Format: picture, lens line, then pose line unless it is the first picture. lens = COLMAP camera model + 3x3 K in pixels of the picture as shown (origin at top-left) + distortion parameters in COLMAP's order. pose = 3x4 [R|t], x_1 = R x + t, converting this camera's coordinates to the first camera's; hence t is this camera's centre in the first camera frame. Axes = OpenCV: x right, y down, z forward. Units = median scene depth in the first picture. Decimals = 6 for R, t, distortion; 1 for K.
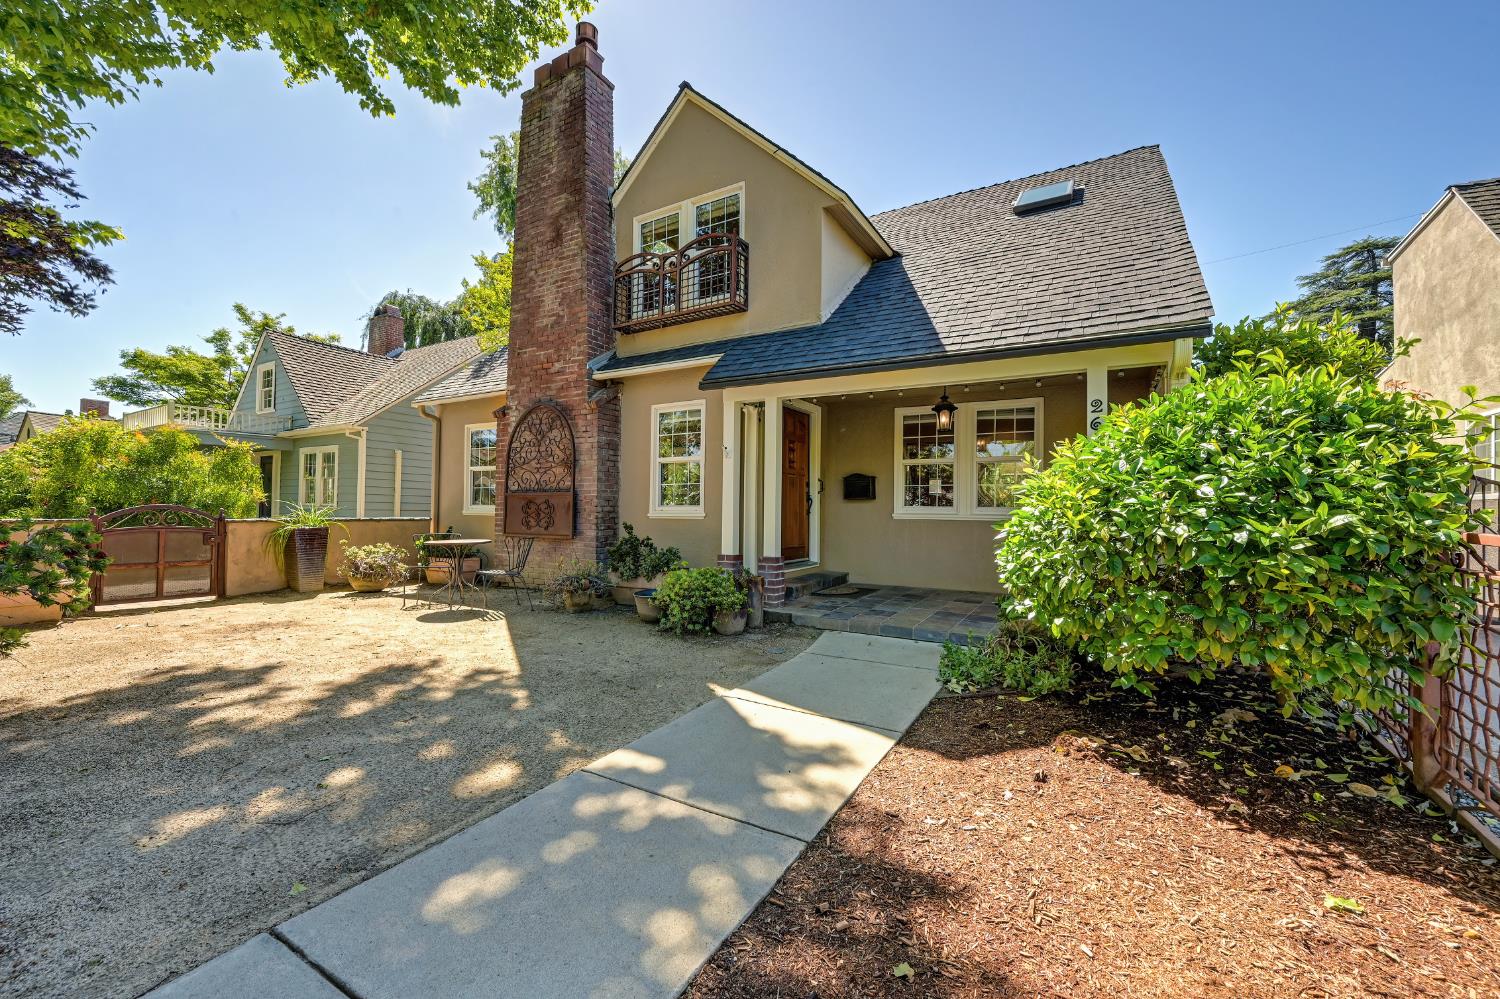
lens RADIAL K [[591.5, 0, 755.2], [0, 591.5, 500.6], [0, 0, 1]] dist [-0.000854, -0.000089]
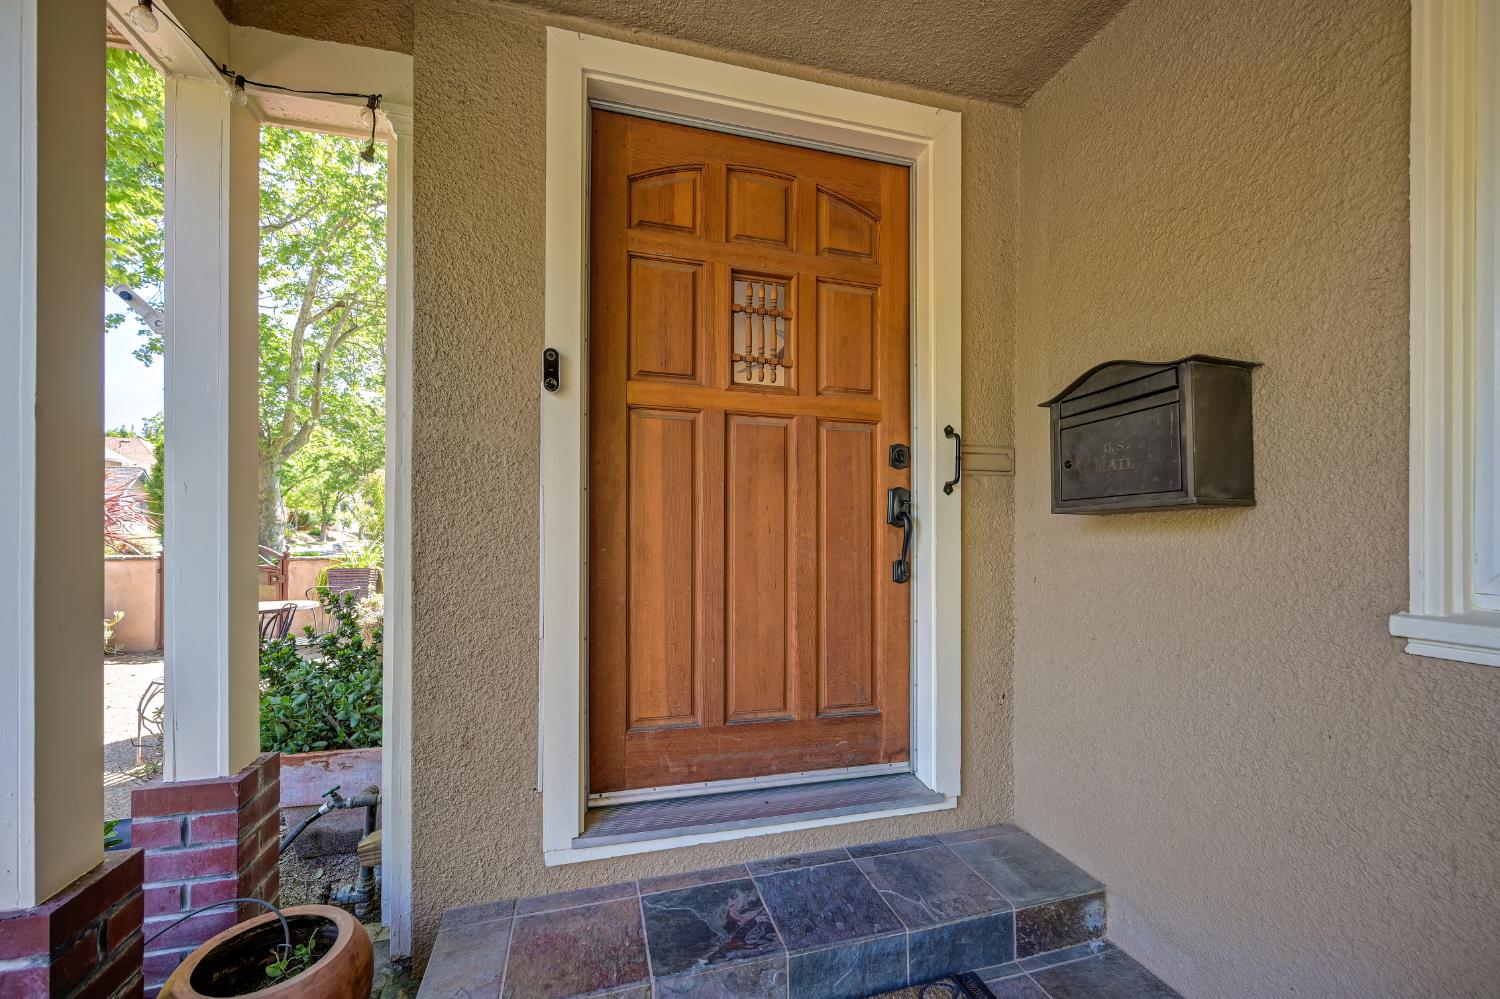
lens RADIAL K [[595.3, 0, 752.4], [0, 595.3, 532.8], [0, 0, 1]] dist [0.001561, 0.000138]
pose [[0.715891, -0.009516, -0.698147, 0.227213], [0.013535, 0.999908, 0.000250, 0.002773], [0.698081, -0.009628, 0.715954, 0.828732]]
